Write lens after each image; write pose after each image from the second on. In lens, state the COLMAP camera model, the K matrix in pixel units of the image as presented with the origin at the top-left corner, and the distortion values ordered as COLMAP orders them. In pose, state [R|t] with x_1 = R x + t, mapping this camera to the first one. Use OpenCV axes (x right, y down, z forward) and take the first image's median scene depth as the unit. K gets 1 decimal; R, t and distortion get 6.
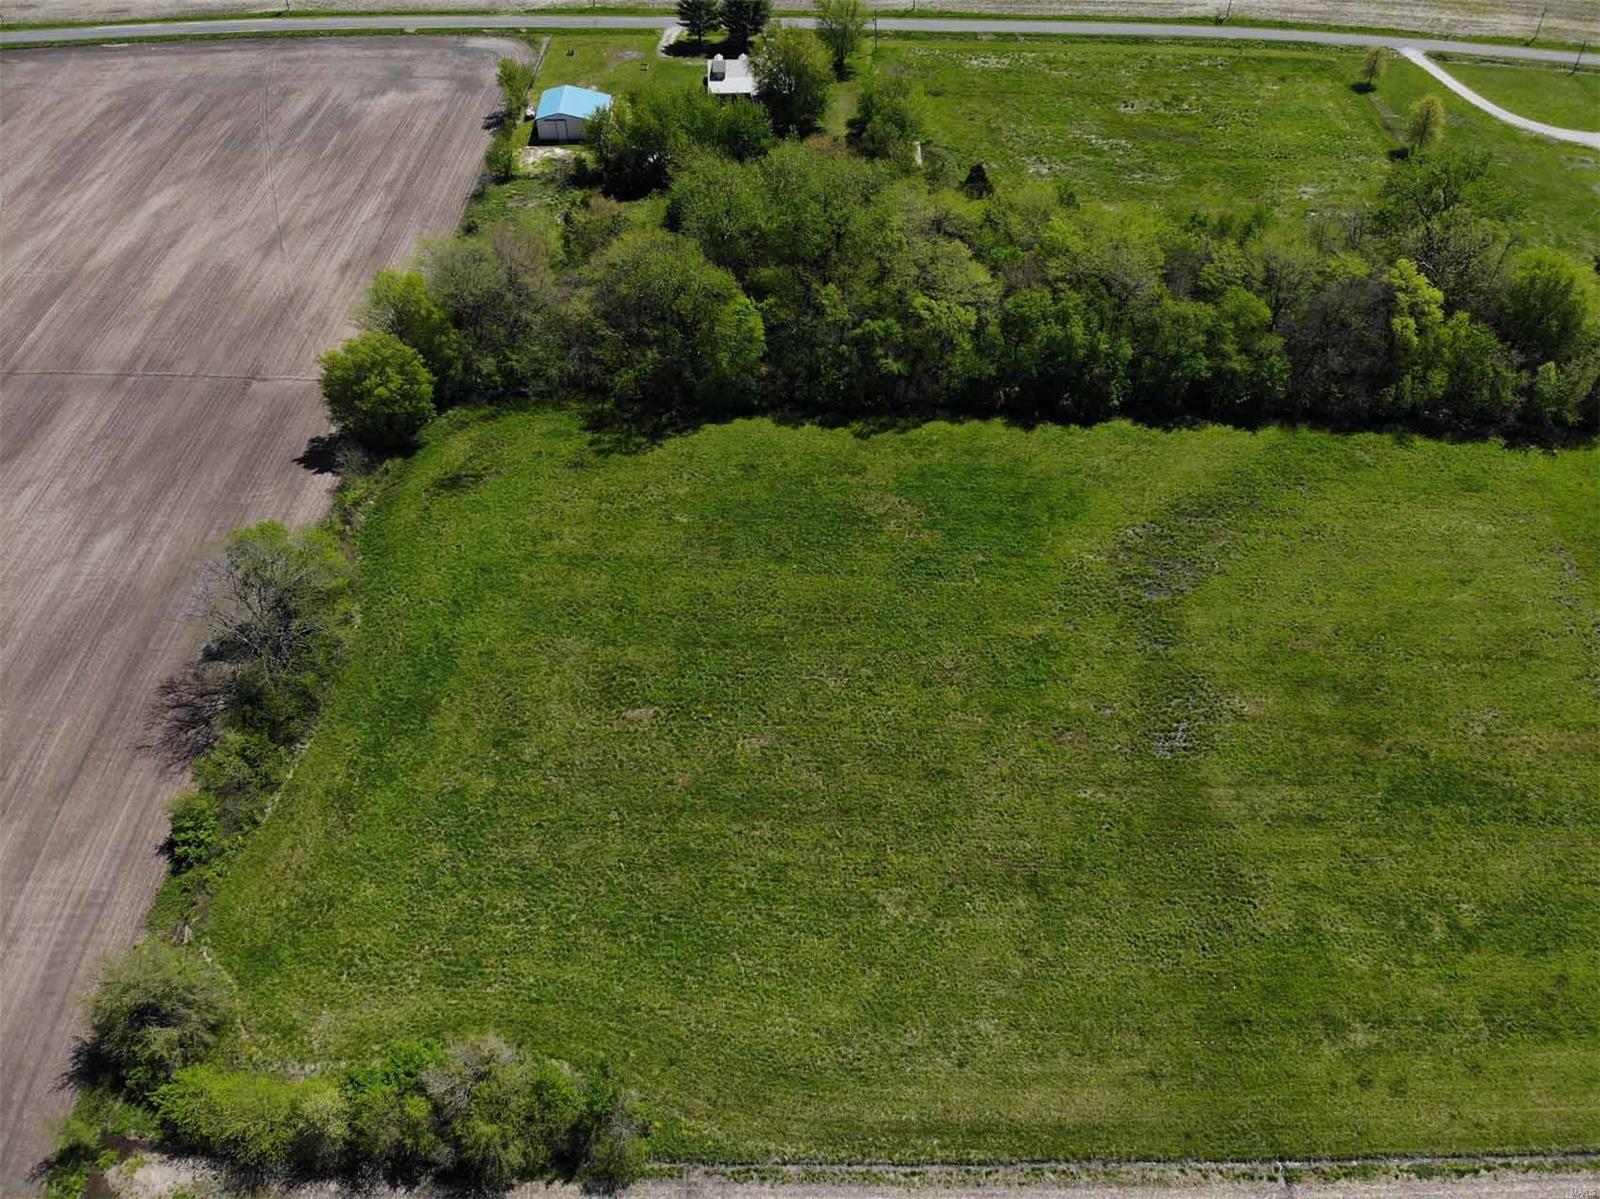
lens RADIAL K [[1169.9, 0, 805.9], [0, 1169.9, 606.1], [0, 0, 1]] dist [0.056618, -0.167158]
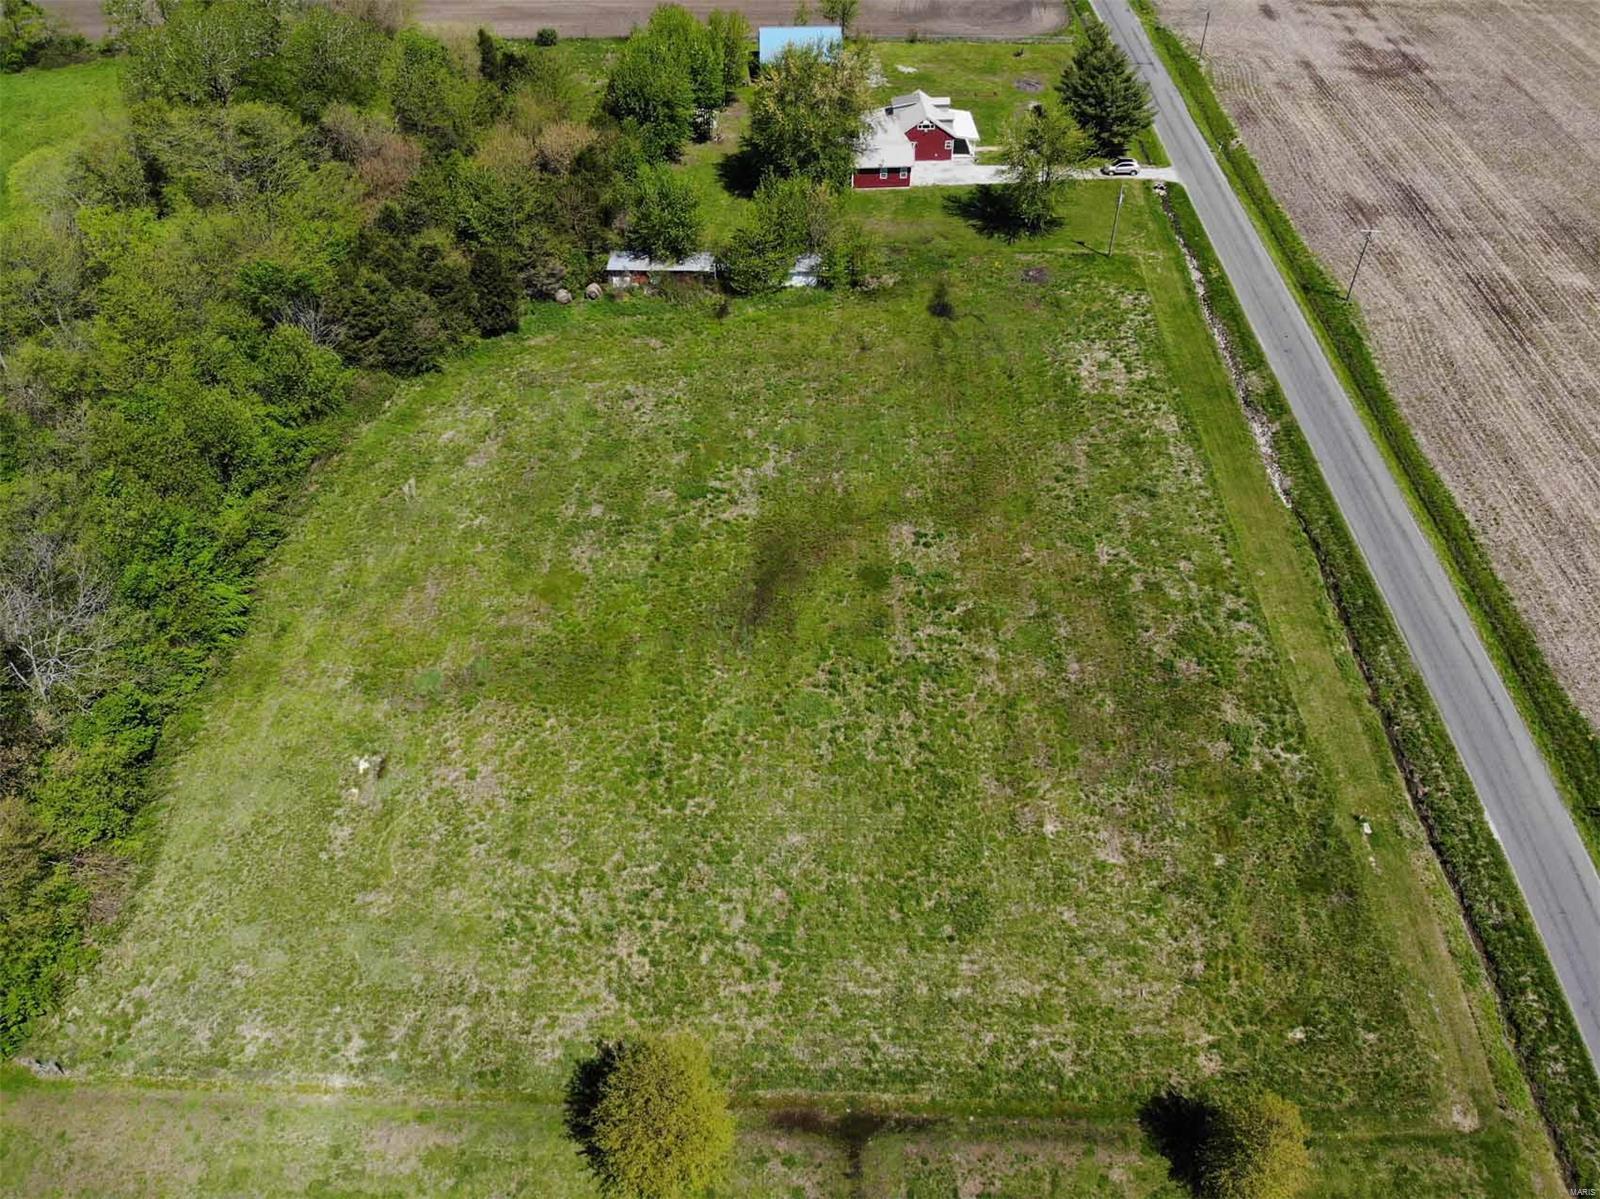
lens RADIAL K [[1169.9, 0, 805.9], [0, 1169.9, 606.1], [0, 0, 1]] dist [0.056618, -0.167158]
pose [[0.002425, 0.695328, -0.718689, 0.671944], [-0.726161, 0.495340, 0.476789, -0.653750], [0.687520, 0.520728, 0.506121, 0.846341]]
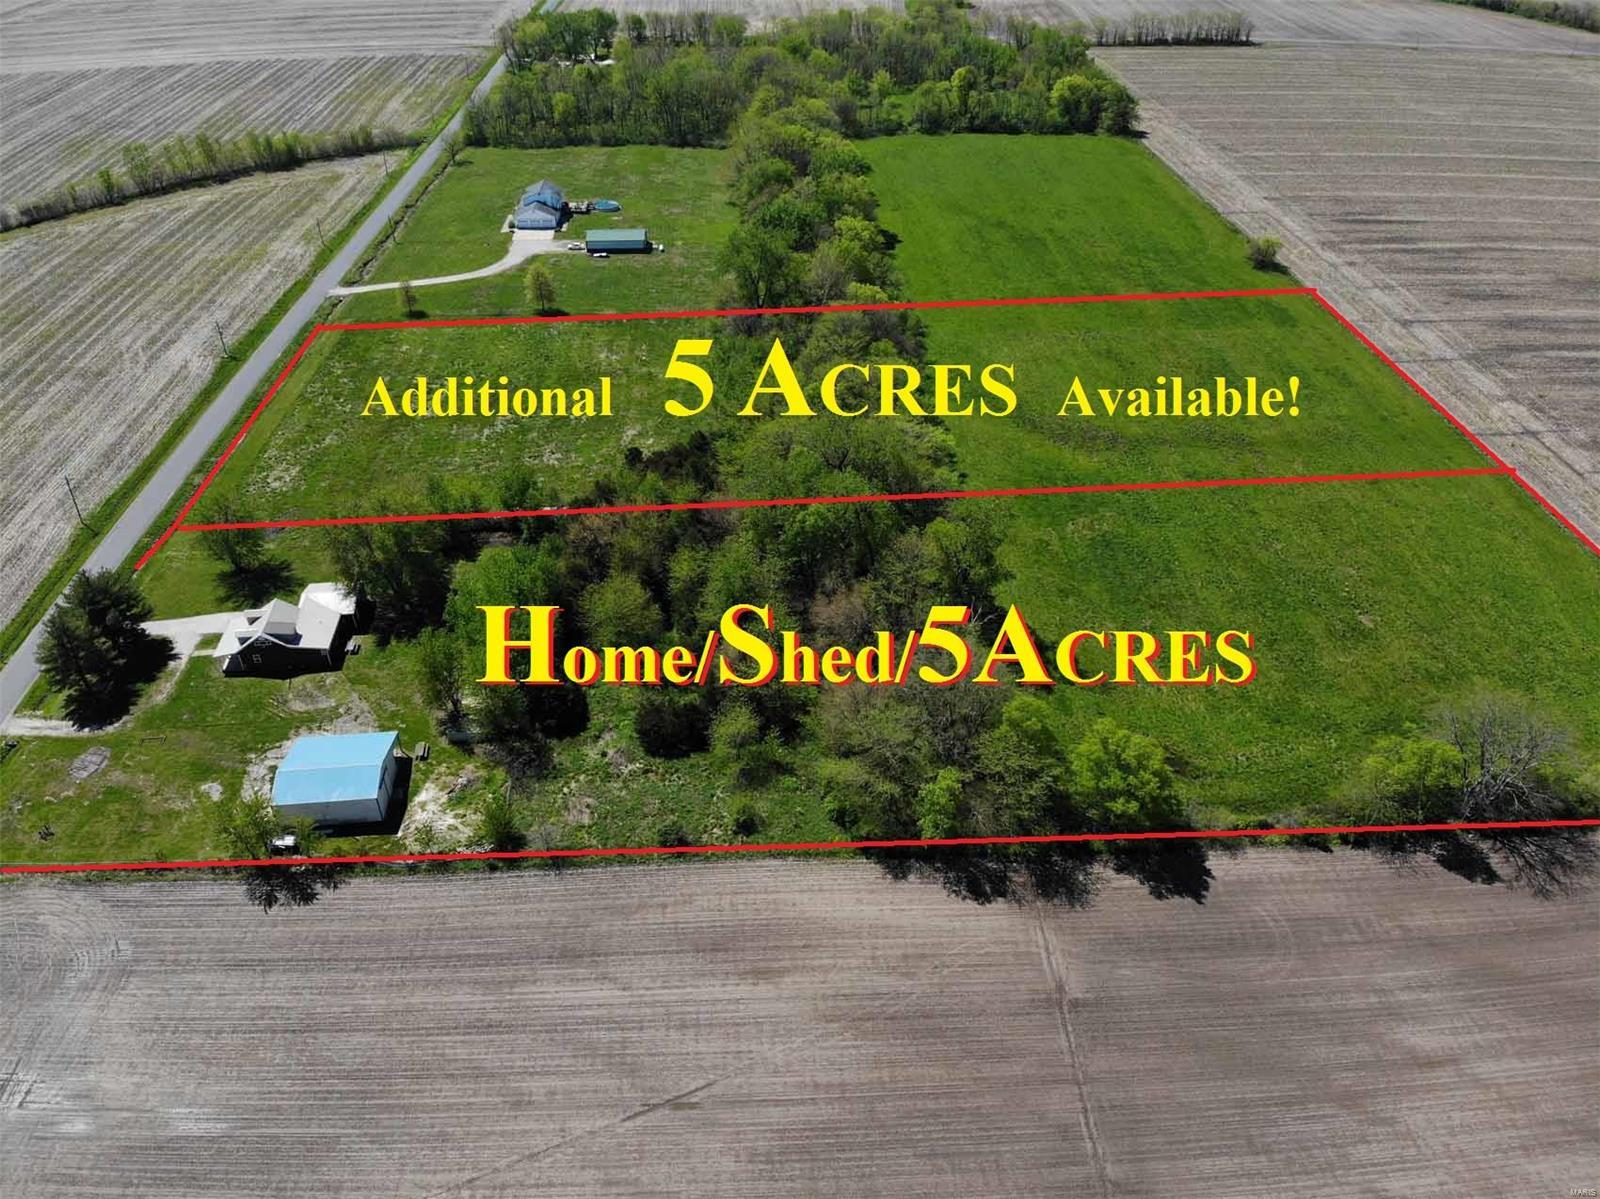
lens RADIAL K [[1169.9, 0, 805.9], [0, 1169.9, 606.1], [0, 0, 1]] dist [0.056618, -0.167158]
pose [[-0.072204, -0.575862, 0.814352, -0.726832], [0.726640, 0.528920, 0.438448, -0.598823], [-0.683213, 0.623399, 0.380255, 0.558689]]
